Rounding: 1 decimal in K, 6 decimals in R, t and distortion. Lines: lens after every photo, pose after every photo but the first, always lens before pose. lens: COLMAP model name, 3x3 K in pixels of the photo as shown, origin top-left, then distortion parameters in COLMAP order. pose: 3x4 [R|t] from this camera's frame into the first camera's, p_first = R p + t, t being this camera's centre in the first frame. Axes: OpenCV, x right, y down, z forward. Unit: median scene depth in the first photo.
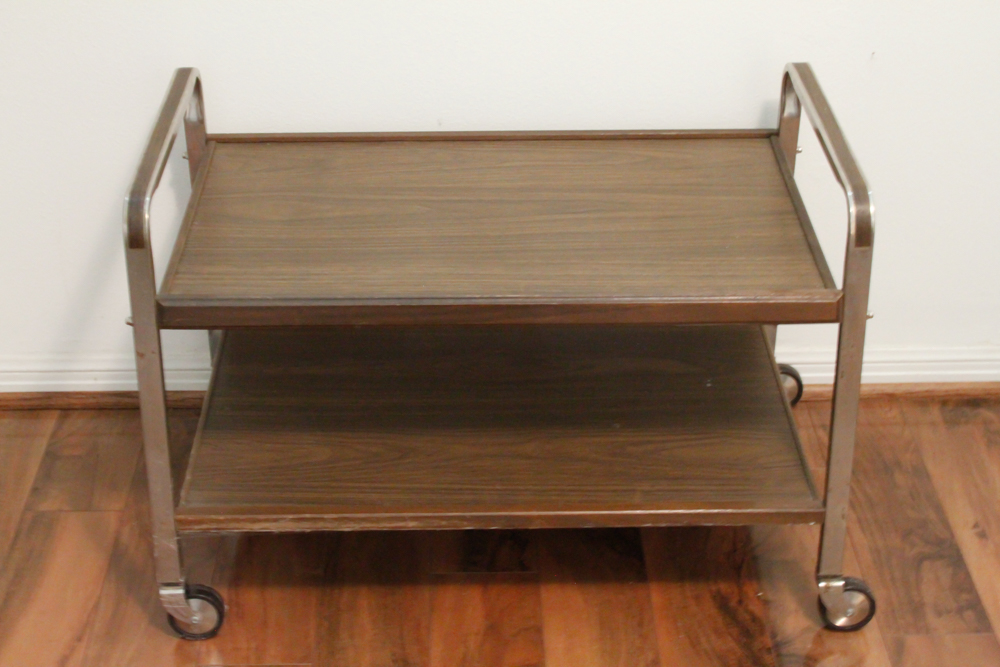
lens RADIAL K [[1691.4, 0, 500.0], [0, 1691.4, 333.5], [0, 0, 1]] dist [-0.027903, -0.084297]
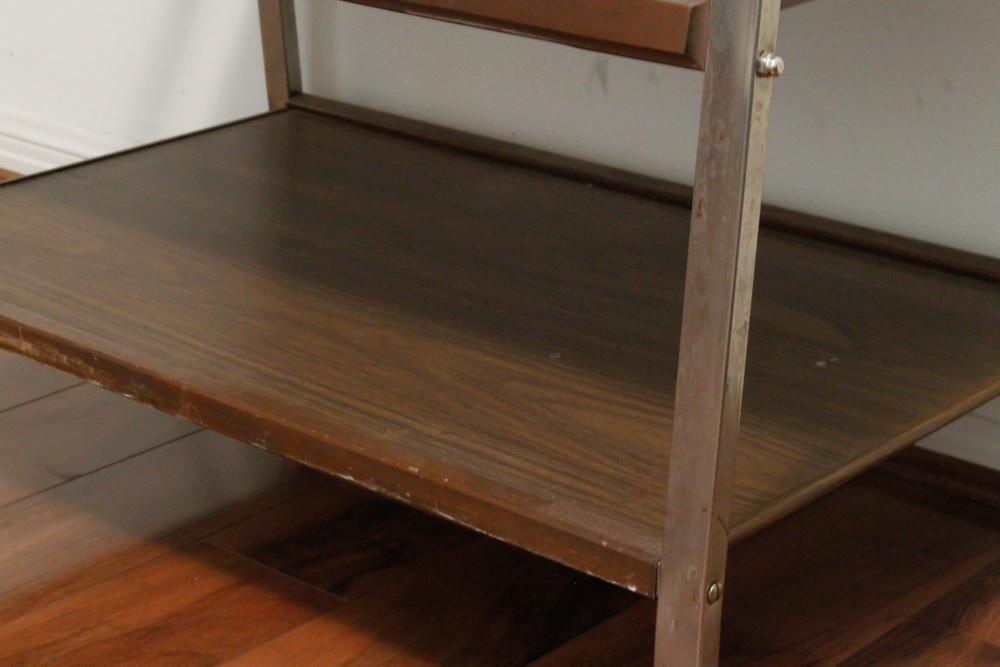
lens RADIAL K [[2318.1, 0, 500.0], [0, 2318.1, 333.5], [0, 0, 1]] dist [0.002844, 0.111891]
pose [[0.739083, 0.236601, -0.630695, 0.474329], [-0.340921, 0.938902, -0.047287, 0.086050], [0.580973, 0.249967, 0.774589, 0.490017]]
